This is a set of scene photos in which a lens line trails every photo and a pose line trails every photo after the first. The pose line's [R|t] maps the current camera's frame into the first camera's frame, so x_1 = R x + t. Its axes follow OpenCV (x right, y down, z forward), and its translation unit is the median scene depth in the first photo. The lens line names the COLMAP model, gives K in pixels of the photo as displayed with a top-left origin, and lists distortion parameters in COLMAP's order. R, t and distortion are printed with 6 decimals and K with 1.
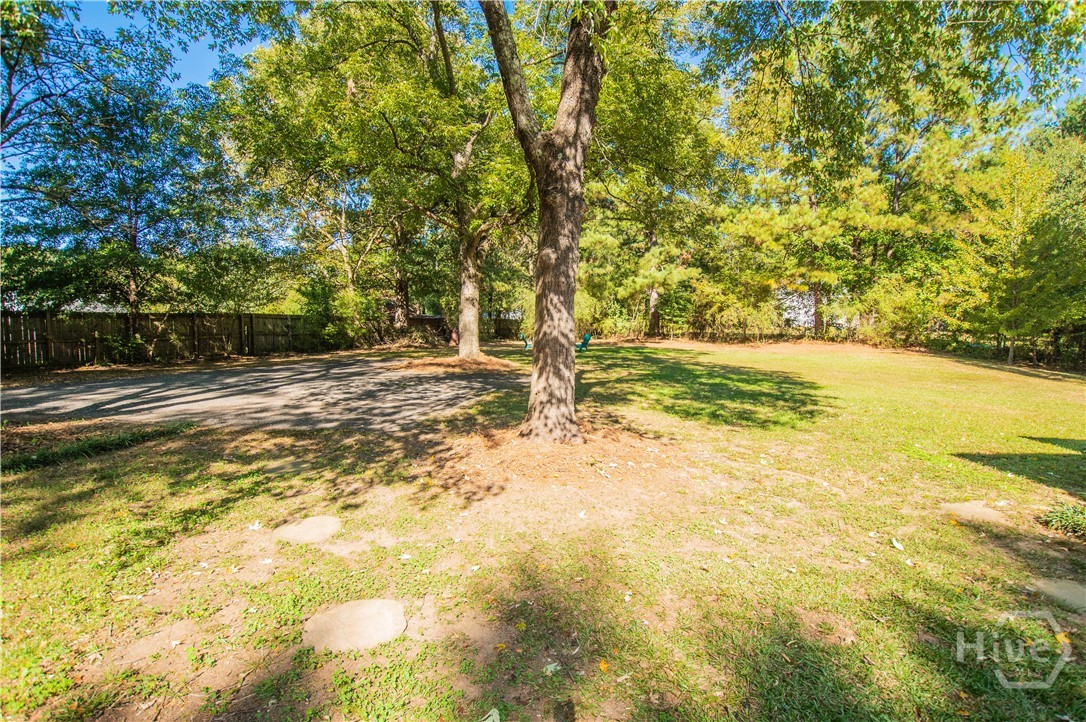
lens RADIAL K [[528.7, 0, 553.8], [0, 528.7, 362.4], [0, 0, 1]] dist [-0.028304, 0.004570]
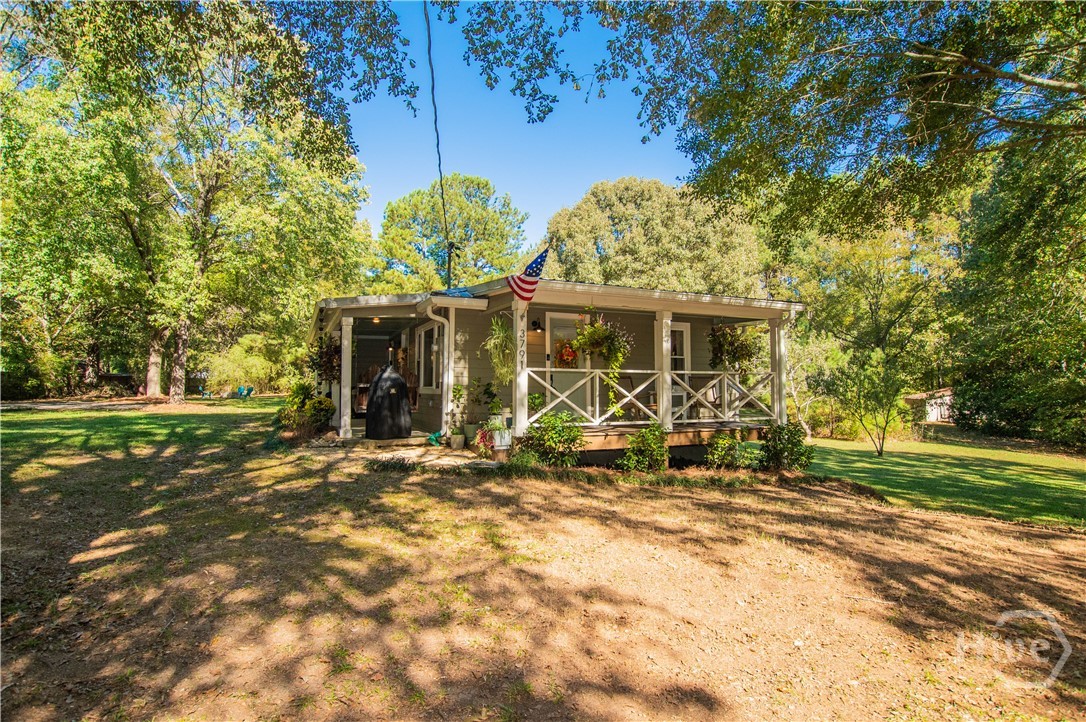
lens RADIAL K [[556.2, 0, 538.8], [0, 556.2, 360.3], [0, 0, 1]] dist [-0.024161, 0.001654]
pose [[0.903713, 0.021264, 0.427610, 0.267333], [0.030505, 0.993029, -0.113852, 0.146964], [-0.427050, 0.115934, 0.896765, -1.485050]]
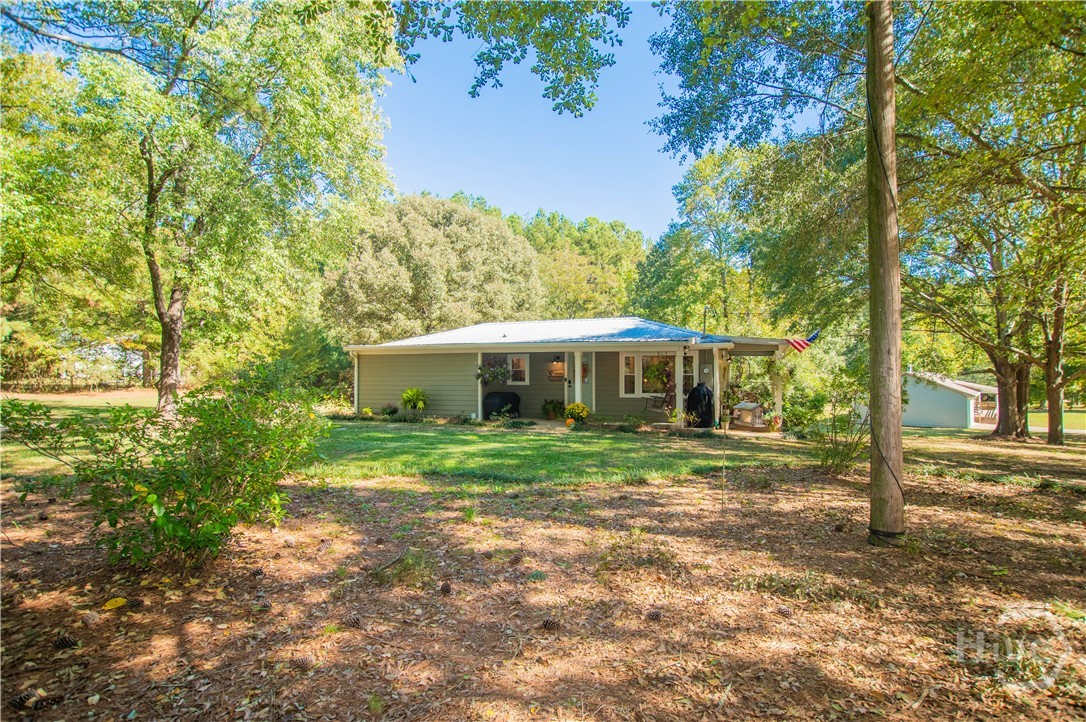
lens RADIAL K [[528.7, 0, 548.9], [0, 528.7, 362.0], [0, 0, 1]] dist [-0.028304, 0.004570]
pose [[0.350698, 0.020179, 0.936271, -0.813323], [0.068111, 0.996570, -0.046991, 0.048453], [-0.934009, 0.080250, 0.348121, -0.807495]]
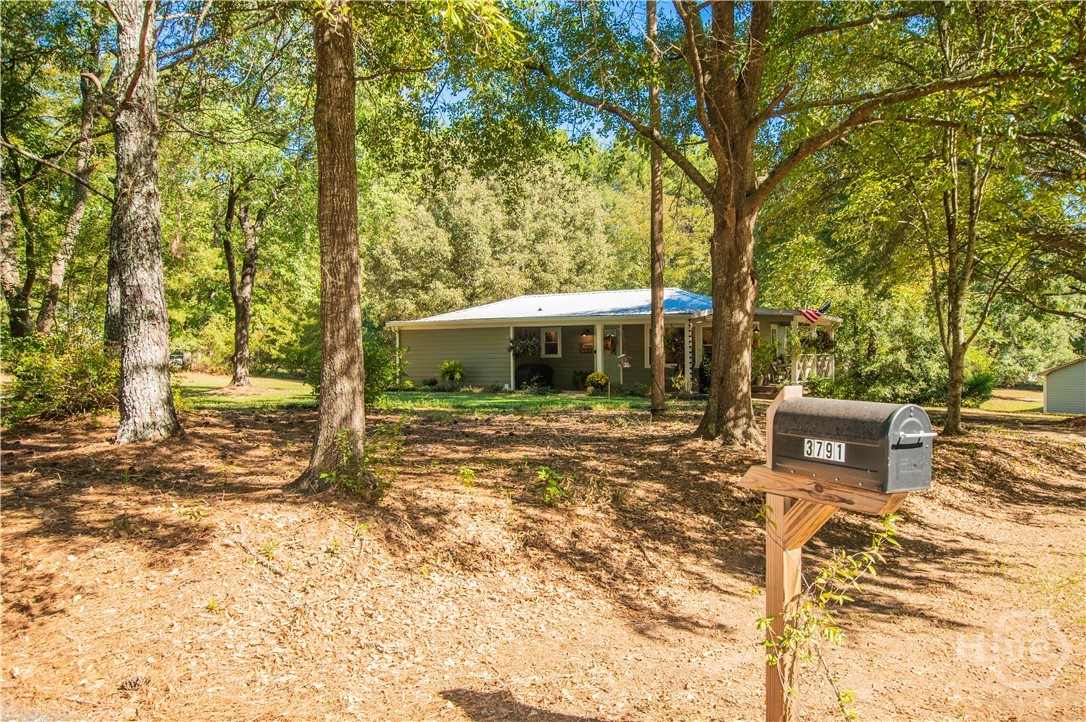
lens RADIAL K [[798.7, 0, 542.5], [0, 798.7, 359.8], [0, 0, 1]] dist [0.000192, -0.000396]
pose [[0.484815, -0.008129, 0.874579, -1.445946], [0.071045, 0.997018, -0.030116, 0.108285], [-0.871726, 0.076735, 0.483947, -1.274172]]
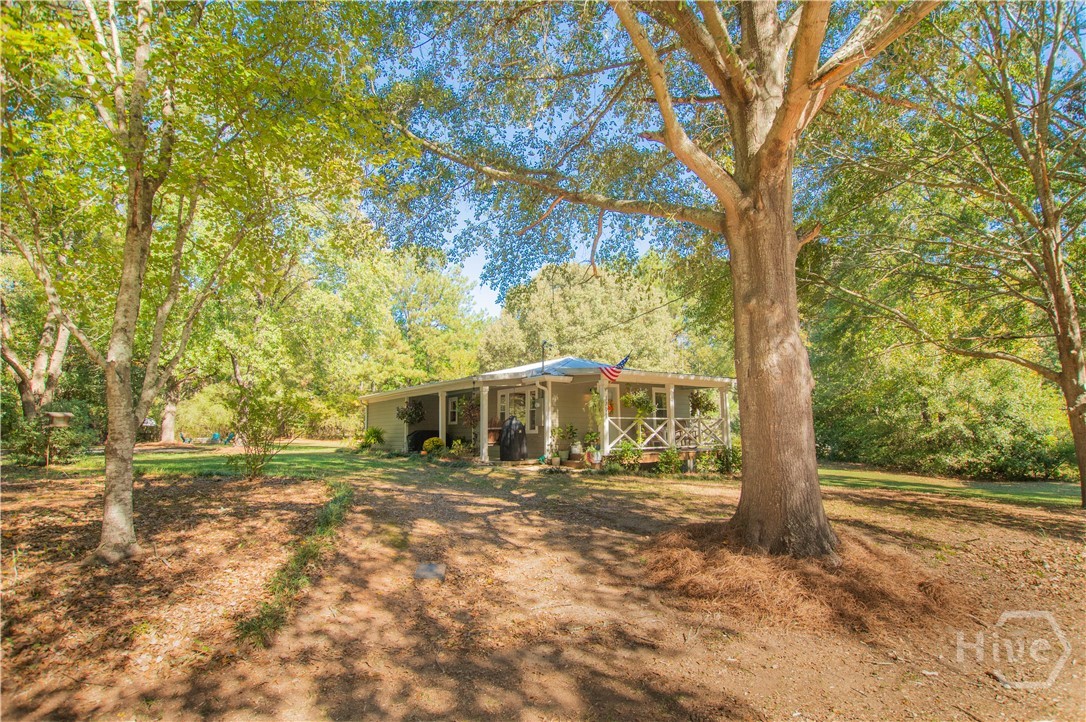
lens RADIAL K [[528.7, 0, 548.2], [0, 528.7, 365.5], [0, 0, 1]] dist [-0.028304, 0.004570]
pose [[0.802003, 0.064044, 0.593877, -0.248030], [0.054880, 0.982130, -0.180025, 0.168147], [-0.594794, 0.176972, 0.784156, -1.718645]]
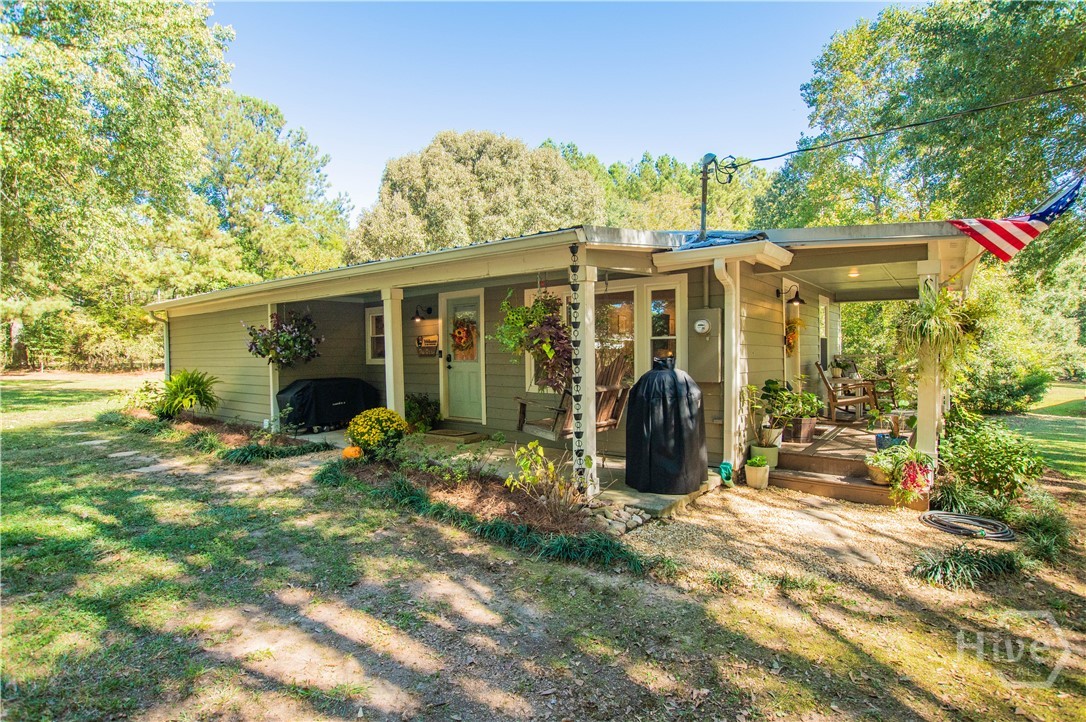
lens RADIAL K [[528.7, 0, 549.6], [0, 528.7, 364.4], [0, 0, 1]] dist [-0.028304, 0.004570]
pose [[0.589578, -0.029991, 0.807155, 0.023231], [0.070487, 0.997408, -0.014426, 0.065250], [-0.804630, 0.065399, 0.590164, -0.879441]]
